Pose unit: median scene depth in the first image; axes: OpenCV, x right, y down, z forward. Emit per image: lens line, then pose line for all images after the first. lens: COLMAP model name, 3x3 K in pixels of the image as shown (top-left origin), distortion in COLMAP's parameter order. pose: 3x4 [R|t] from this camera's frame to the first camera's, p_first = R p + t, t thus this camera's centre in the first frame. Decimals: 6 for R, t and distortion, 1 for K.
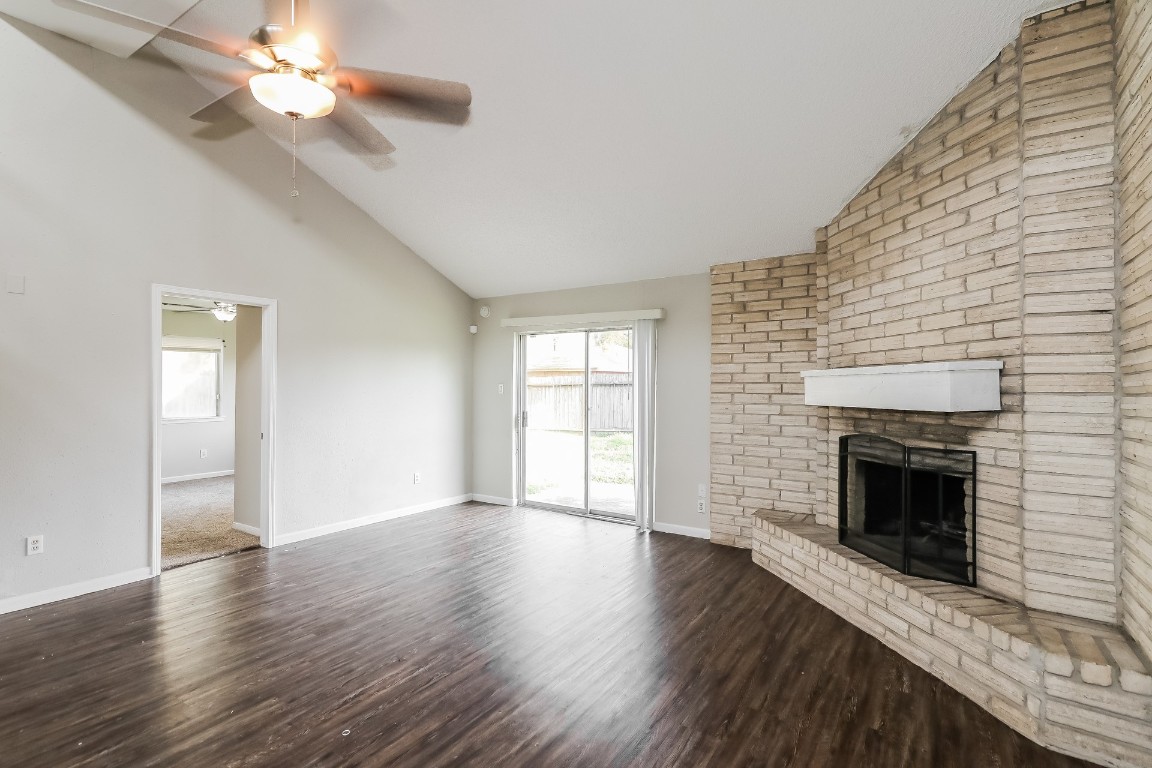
lens RADIAL K [[550.7, 0, 577.8], [0, 550.7, 383.5], [0, 0, 1]] dist [0.004792, 0.000745]
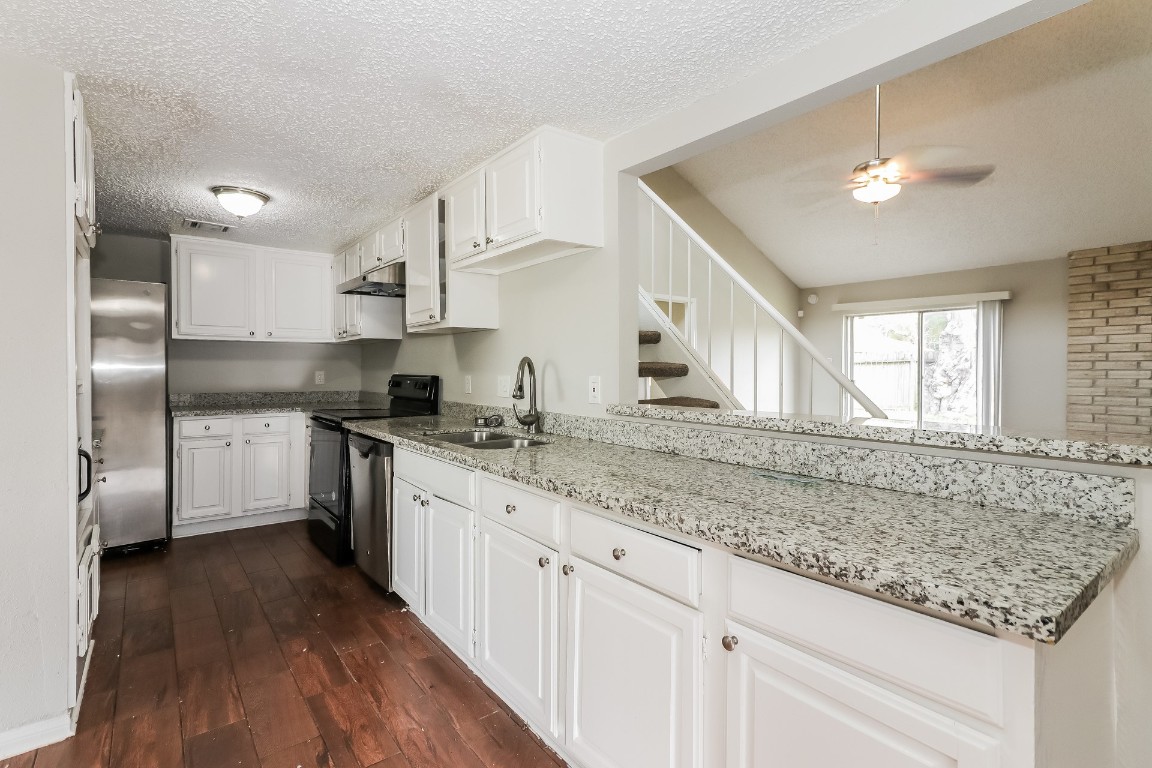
lens RADIAL K [[550.7, 0, 571.7], [0, 550.7, 376.1], [0, 0, 1]] dist [0.004792, 0.000745]
pose [[0.940582, 0.004883, -0.339531, -0.353409], [0.000652, 0.999869, 0.016184, 0.029494], [0.339566, -0.015443, 0.940456, -0.466885]]
